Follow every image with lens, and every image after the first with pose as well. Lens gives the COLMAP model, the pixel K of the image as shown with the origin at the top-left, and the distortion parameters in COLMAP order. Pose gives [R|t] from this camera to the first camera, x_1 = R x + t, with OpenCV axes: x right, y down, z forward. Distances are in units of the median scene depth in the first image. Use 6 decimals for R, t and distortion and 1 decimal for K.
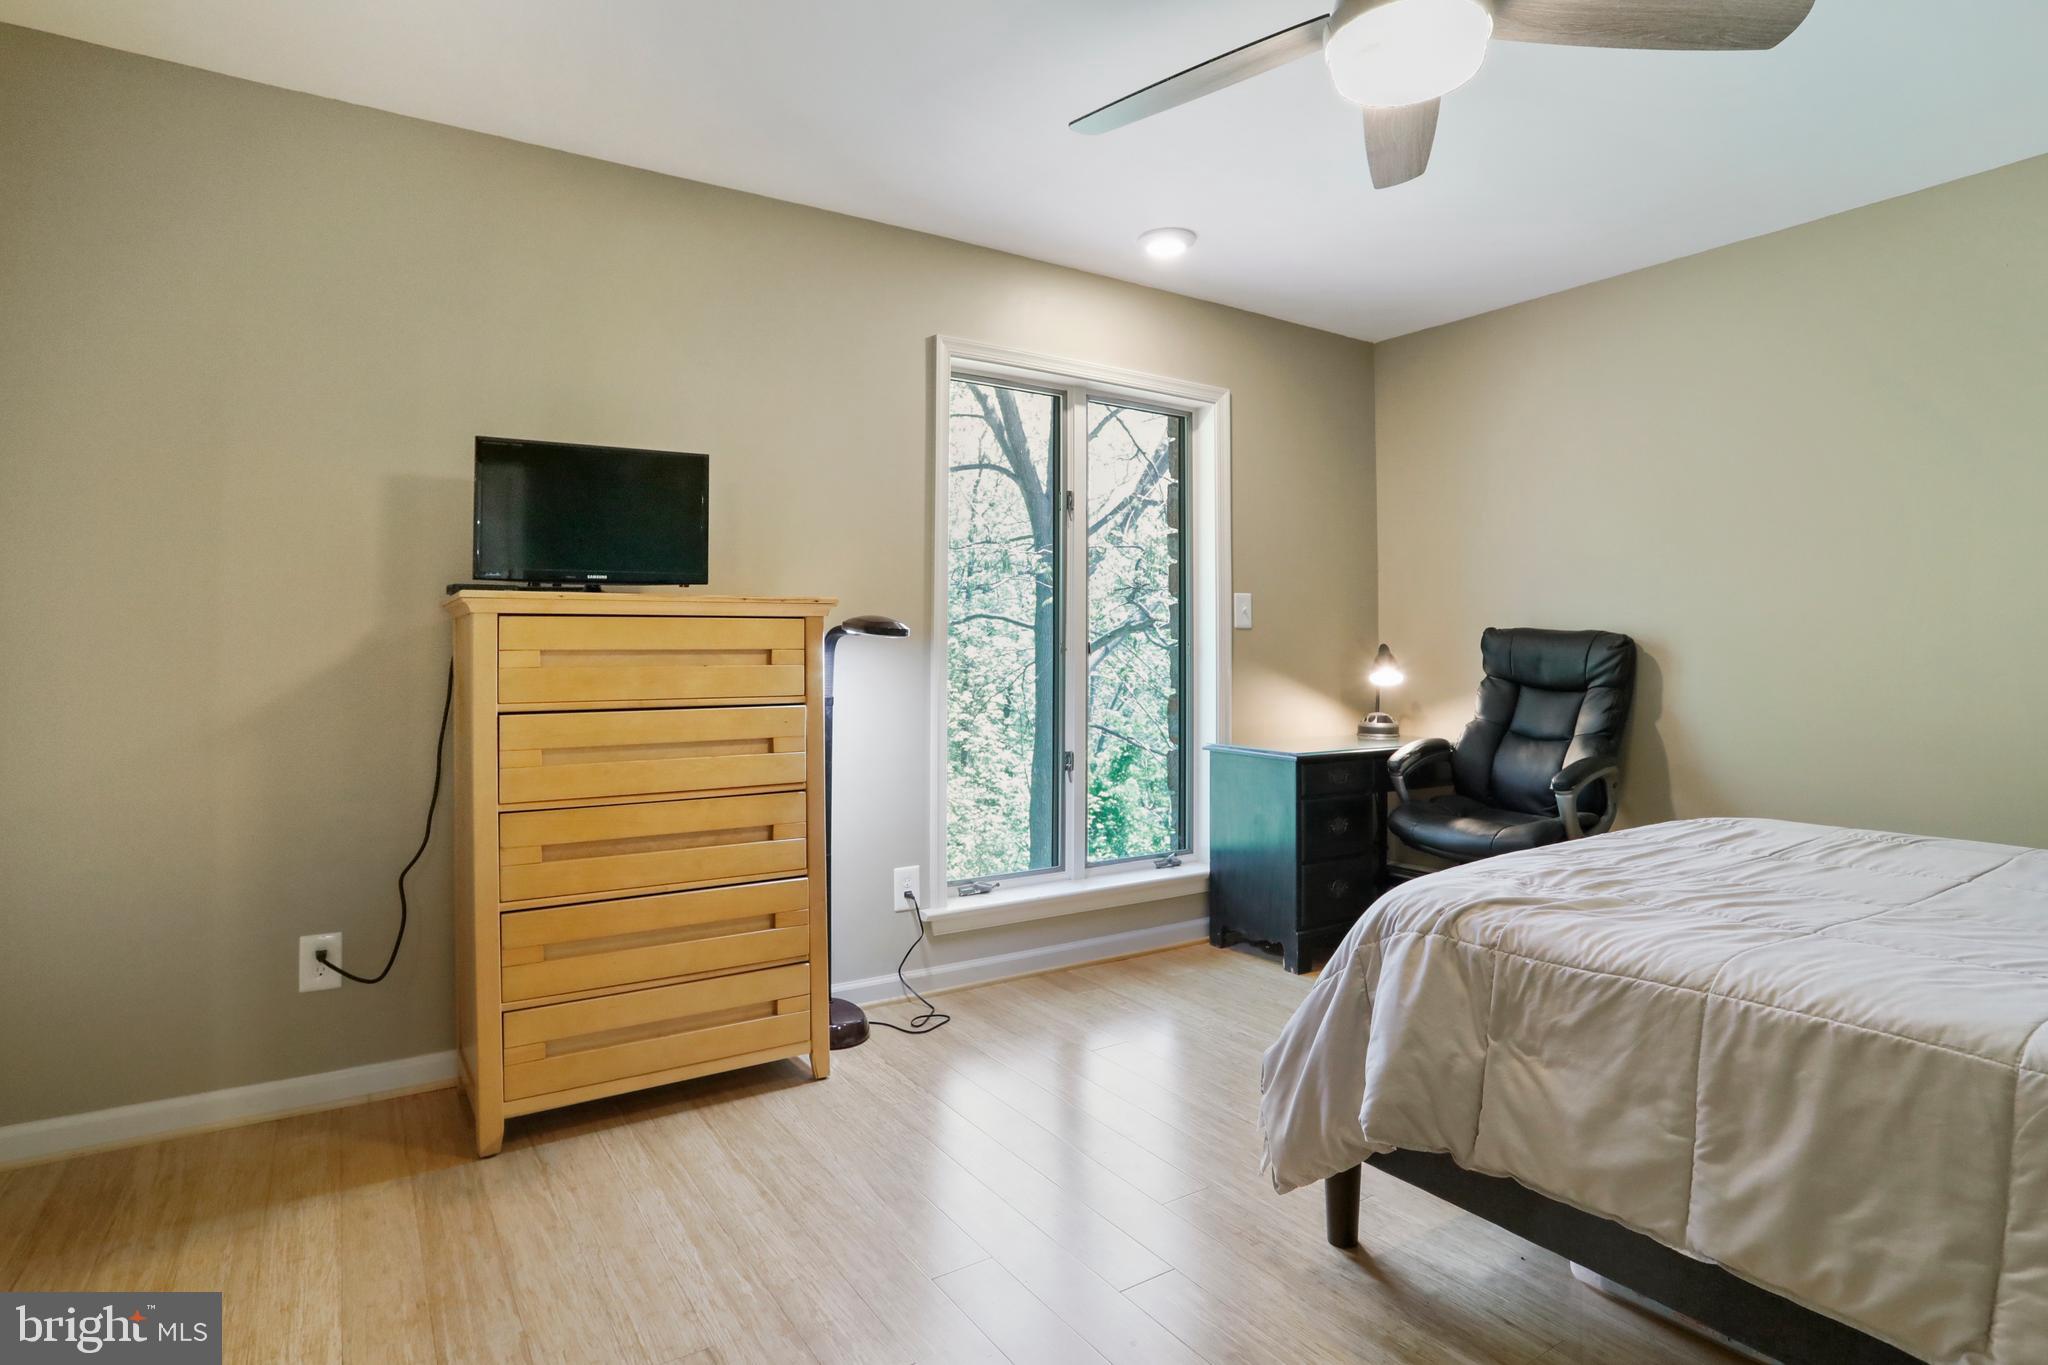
lens RADIAL K [[1050.8, 0, 1011.0], [0, 1050.8, 671.0], [0, 0, 1]] dist [-0.069271, 0.032483]
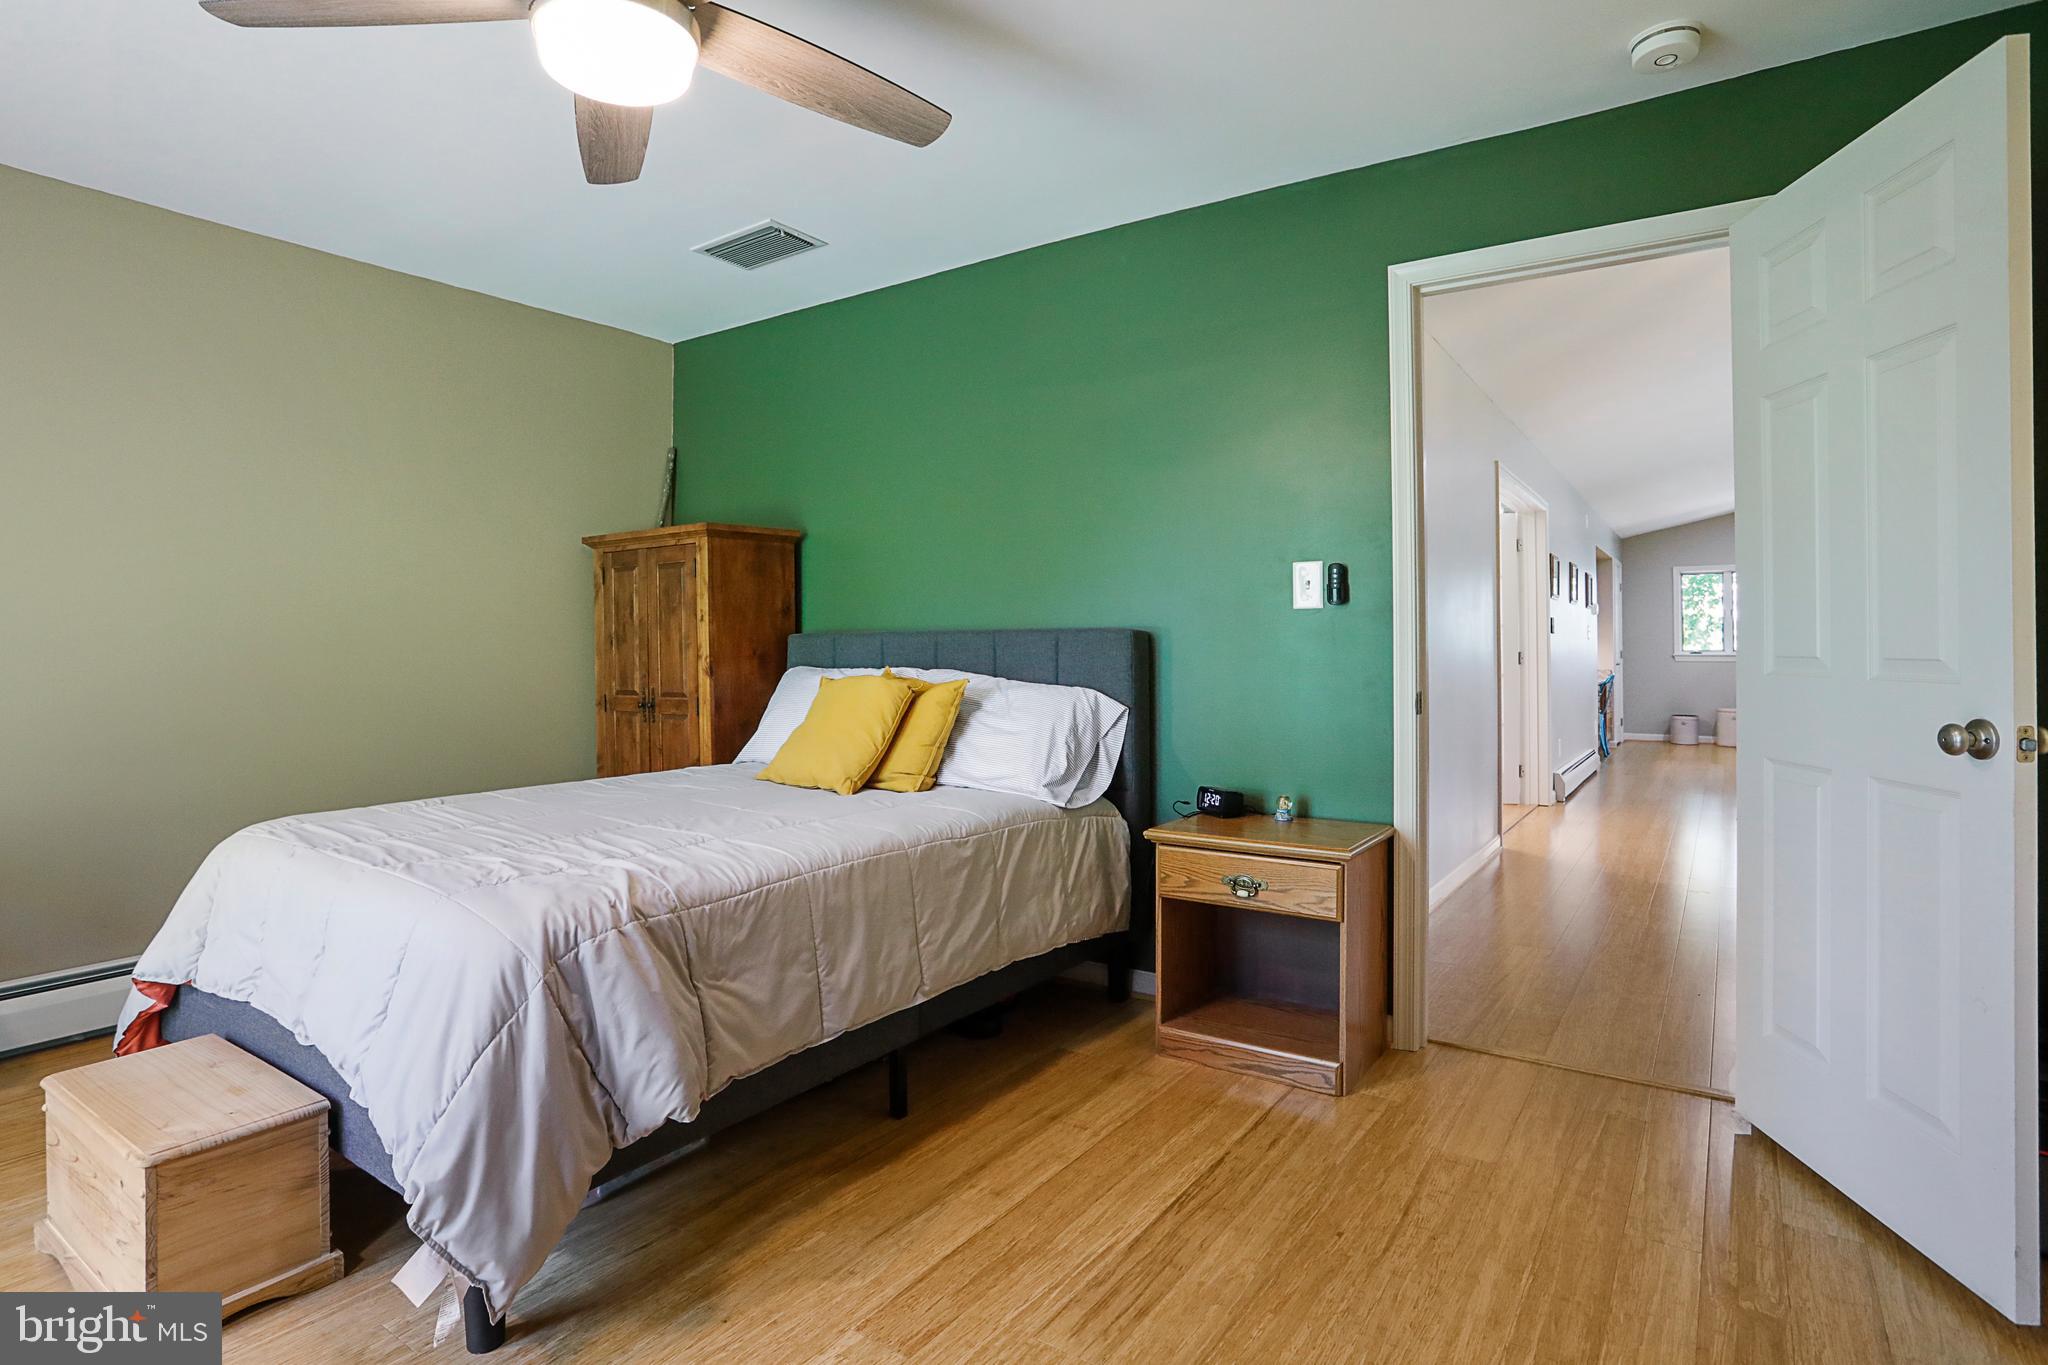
lens RADIAL K [[1050.8, 0, 1011.0], [0, 1050.8, 671.0], [0, 0, 1]] dist [-0.069271, 0.032483]
pose [[-0.374908, -0.005682, 0.927044, -0.818310], [0.022323, 0.999636, 0.015154, -0.009851], [-0.926793, 0.026376, -0.374645, 1.177014]]
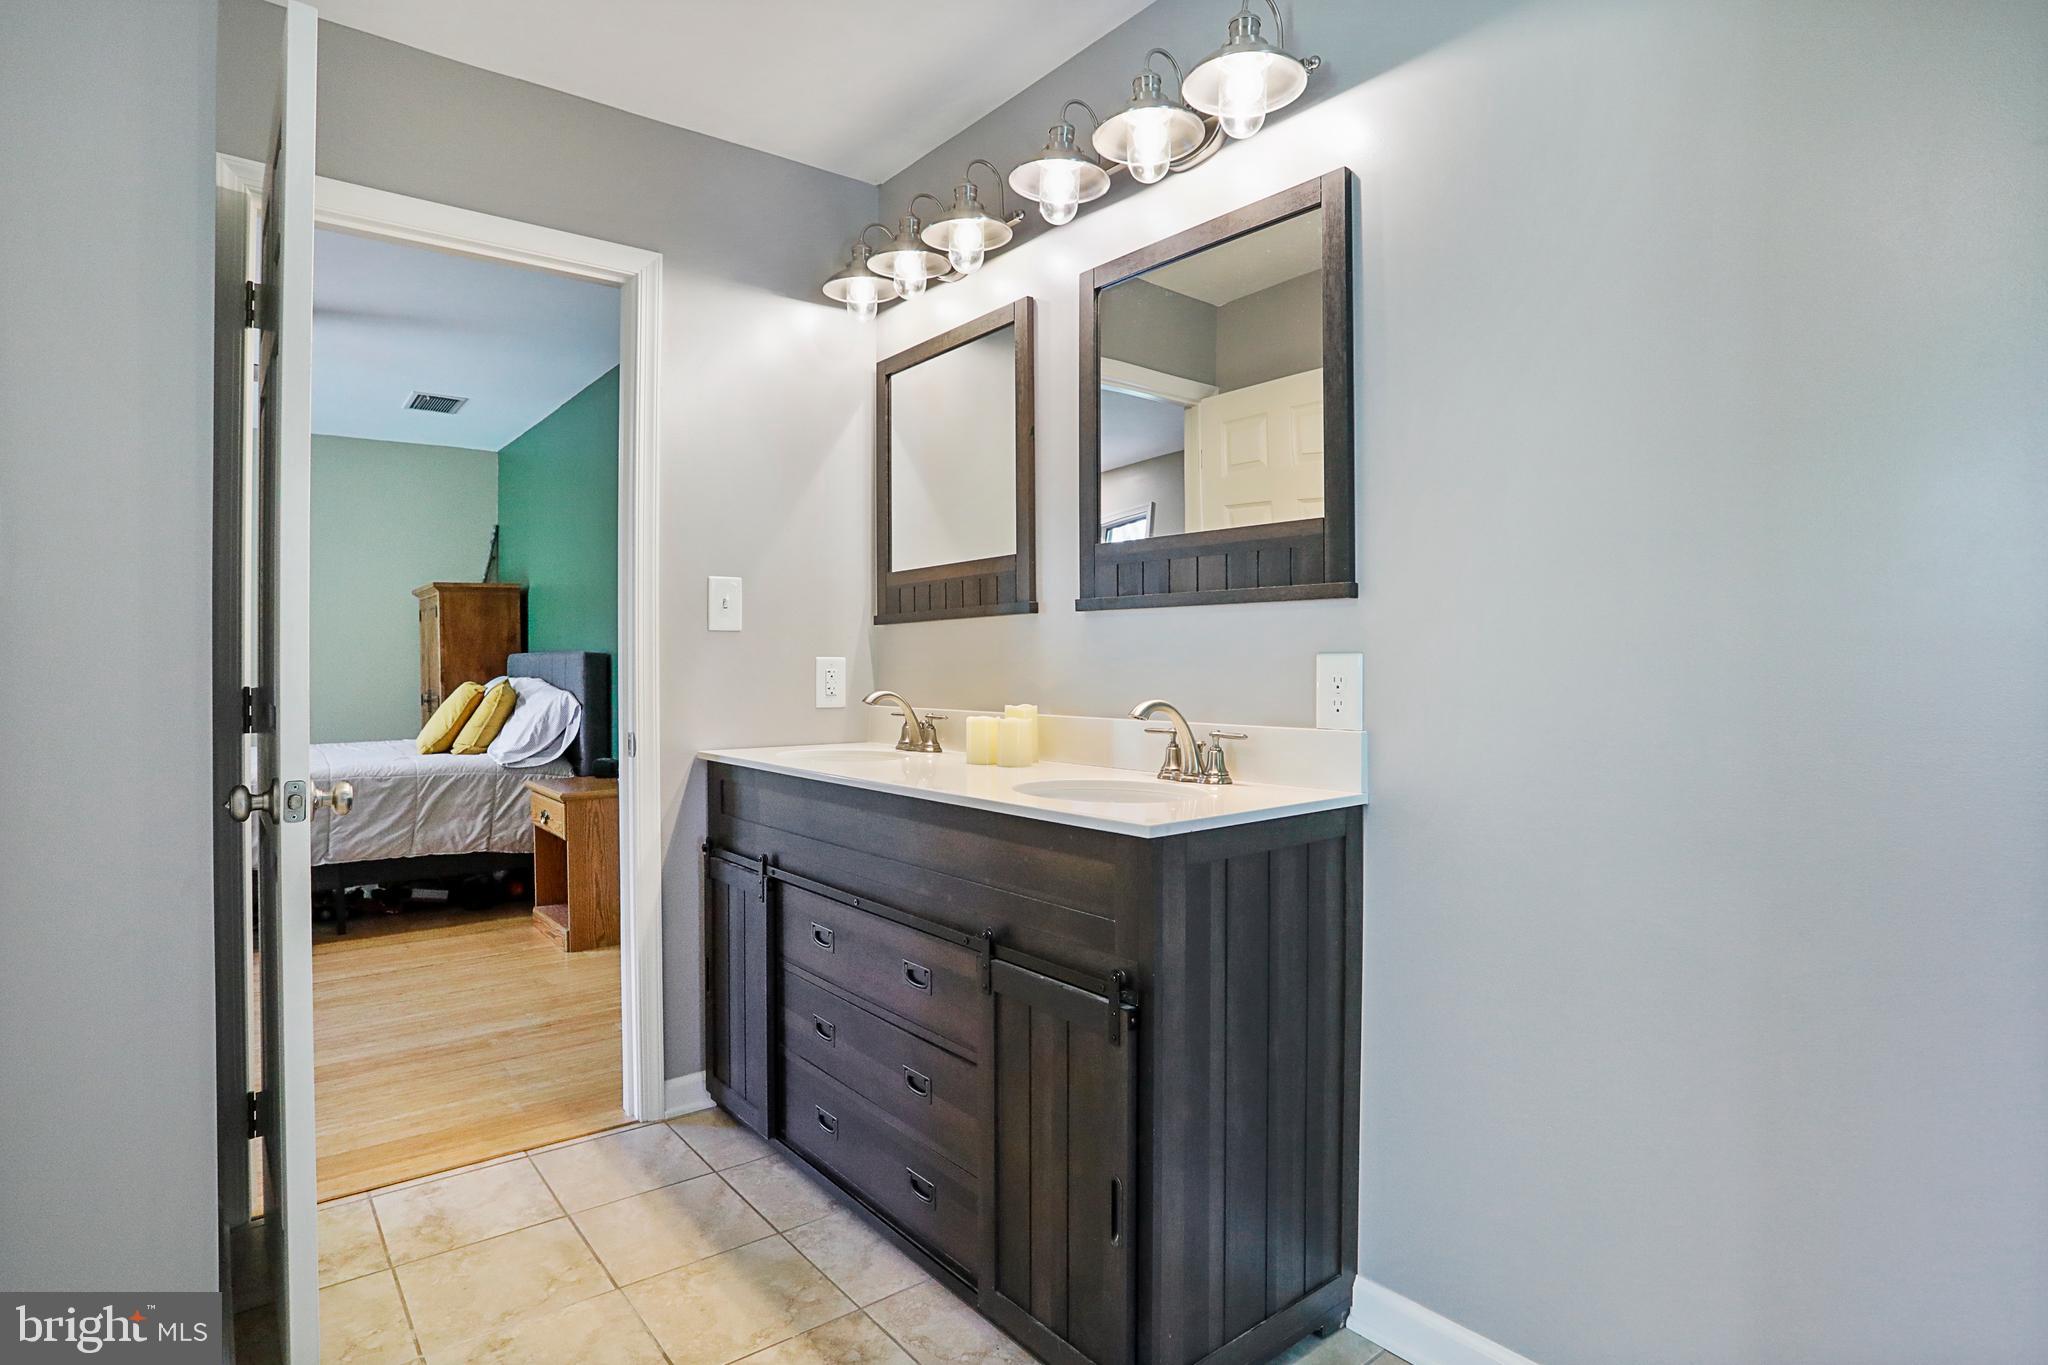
lens RADIAL K [[1050.8, 0, 1011.0], [0, 1050.8, 671.0], [0, 0, 1]] dist [-0.069271, 0.032483]
pose [[-0.083217, -0.000897, 0.996531, -2.240766], [0.018115, 0.999833, 0.002413, 0.014334], [-0.996367, 0.018253, -0.083187, -0.917136]]
